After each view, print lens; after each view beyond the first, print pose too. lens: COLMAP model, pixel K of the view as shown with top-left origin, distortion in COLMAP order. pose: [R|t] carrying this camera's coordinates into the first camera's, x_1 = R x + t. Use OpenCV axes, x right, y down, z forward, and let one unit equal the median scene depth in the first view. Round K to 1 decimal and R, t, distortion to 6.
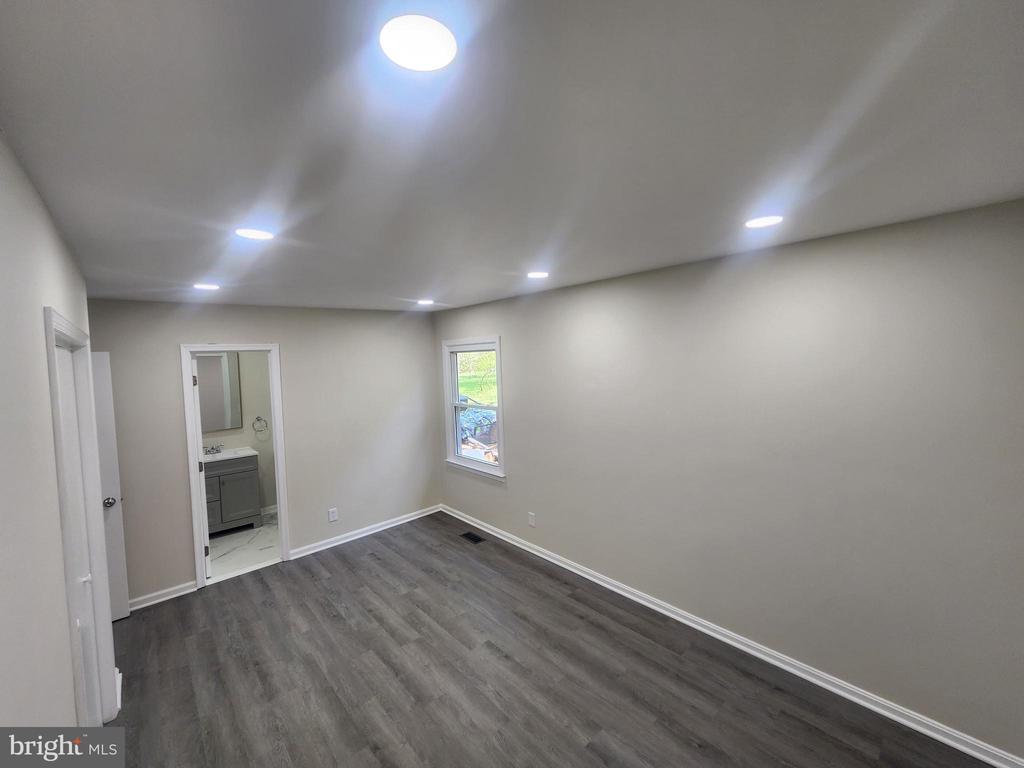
lens RADIAL K [[420.3, 0, 496.8], [0, 420.3, 378.5], [0, 0, 1]] dist [0.004276, -0.001378]
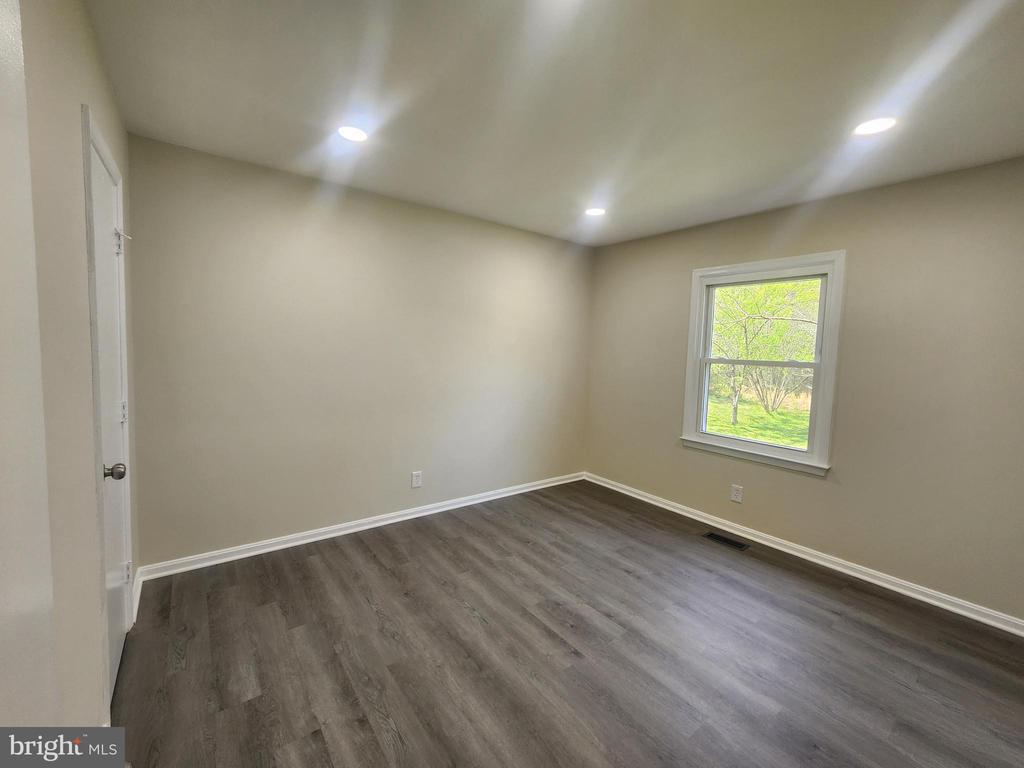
lens RADIAL K [[420.3, 0, 496.7], [0, 420.3, 378.4], [0, 0, 1]] dist [0.004276, -0.001378]
pose [[0.995755, 0.075388, -0.052804, -0.410800], [-0.074183, 0.996945, 0.024432, 0.102481], [0.054484, -0.020411, 0.998306, 0.264751]]
